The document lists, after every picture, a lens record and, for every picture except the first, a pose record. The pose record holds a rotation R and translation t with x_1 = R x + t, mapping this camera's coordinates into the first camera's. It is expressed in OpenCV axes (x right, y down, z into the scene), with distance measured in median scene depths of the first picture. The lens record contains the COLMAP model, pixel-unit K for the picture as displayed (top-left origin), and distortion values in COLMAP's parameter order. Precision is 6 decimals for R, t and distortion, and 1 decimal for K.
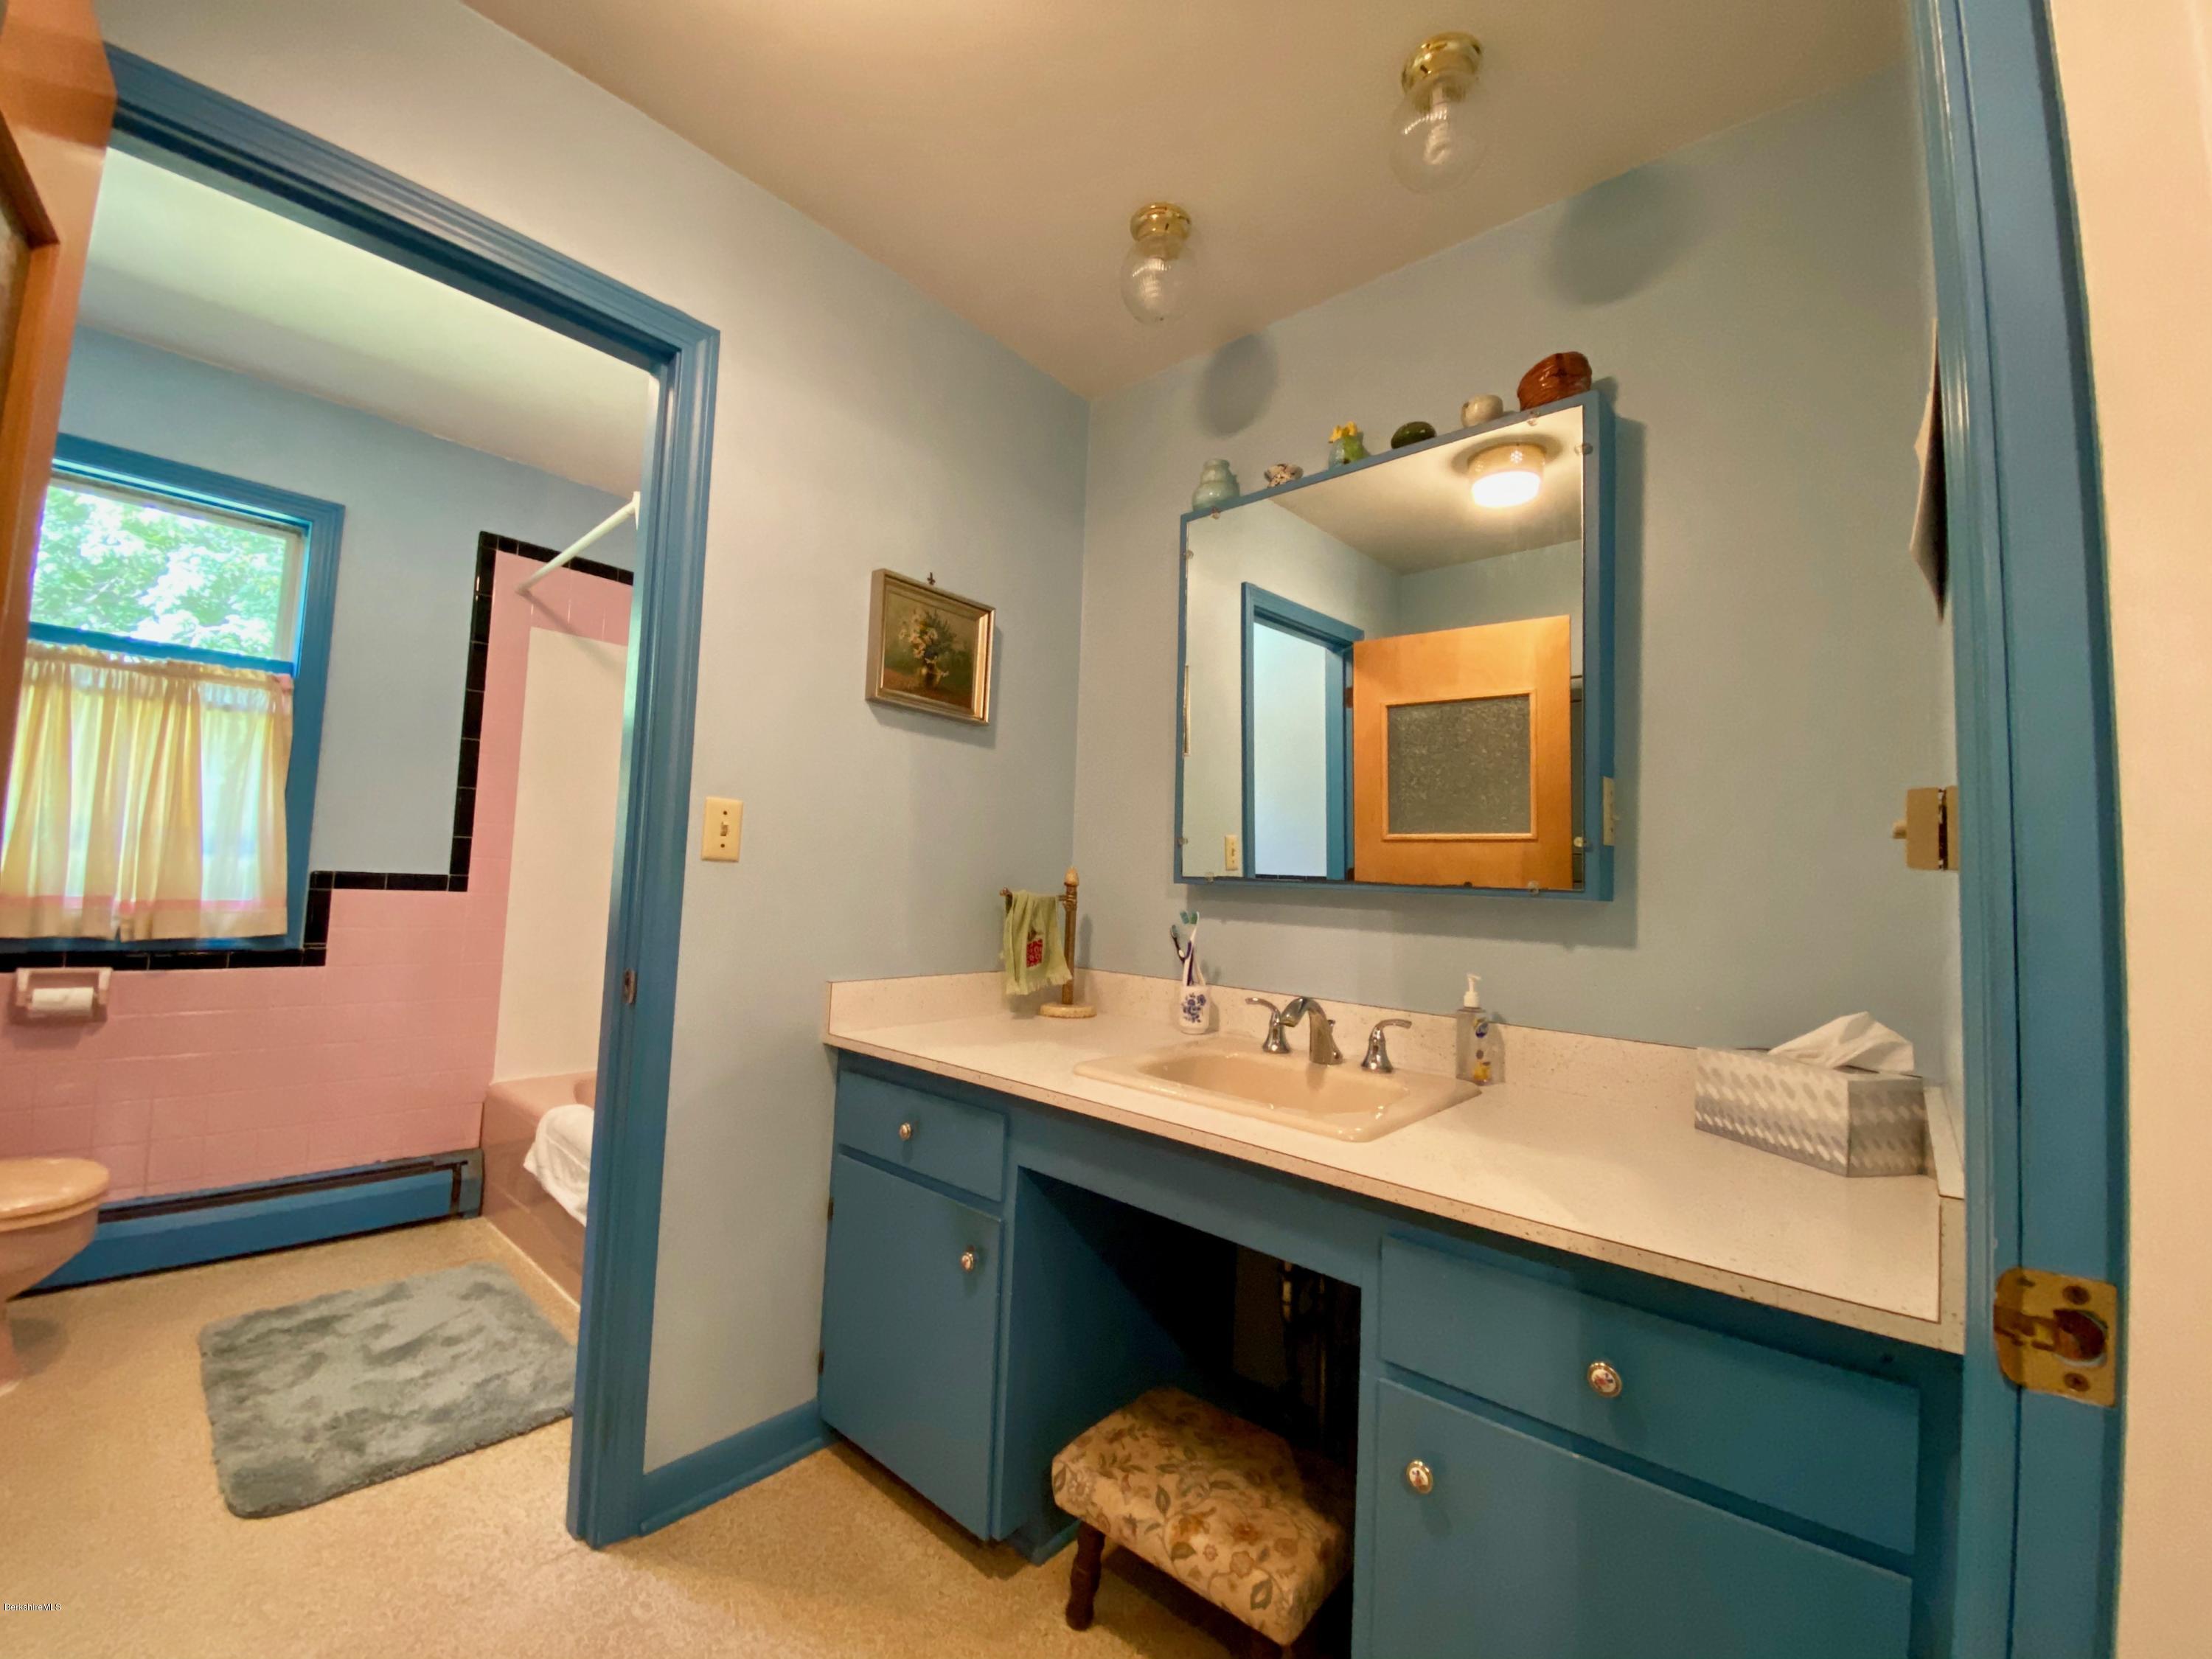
lens RADIAL K [[892.3, 0, 1169.9], [0, 892.3, 820.5], [0, 0, 1]] dist [-0.014051, -0.009569]
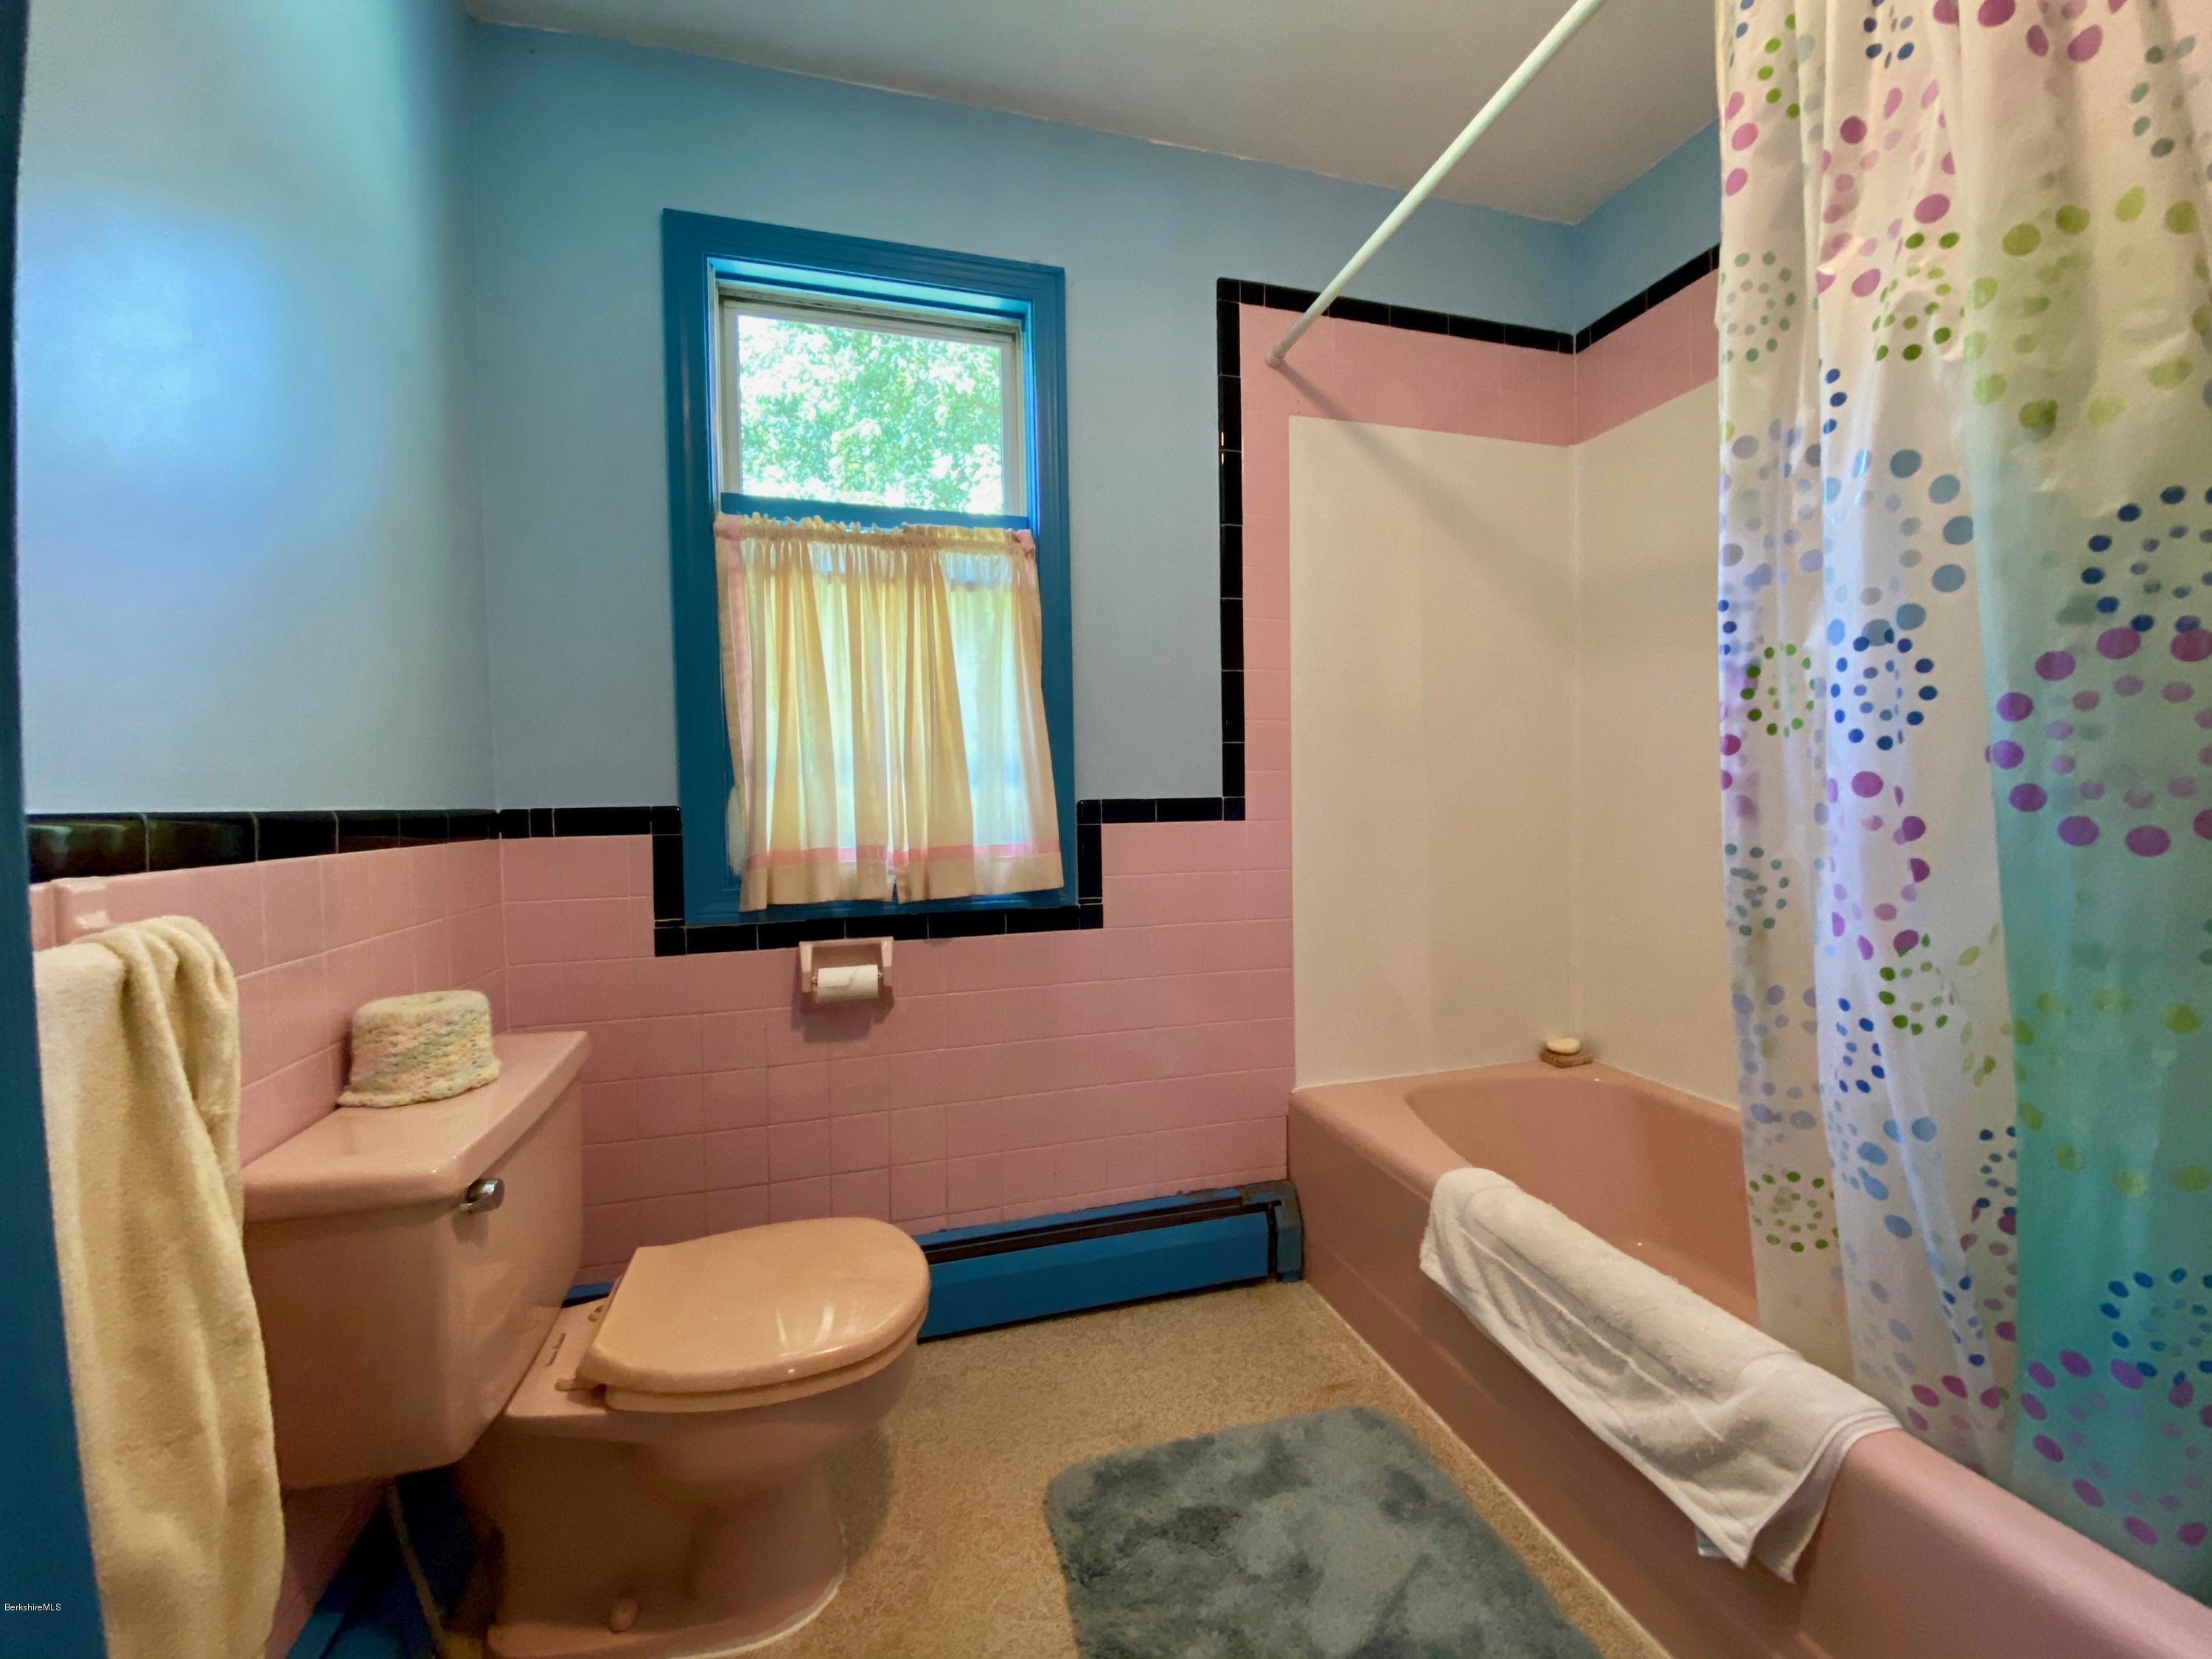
lens RADIAL K [[894.9, 0, 1110.6], [0, 894.9, 828.2], [0, 0, 1]] dist [0.003933, -0.000067]
pose [[0.821069, -0.027225, -0.570180, -0.577172], [0.087179, 0.993125, 0.078119, 0.027011], [0.564133, -0.113849, 0.817797, 0.430716]]
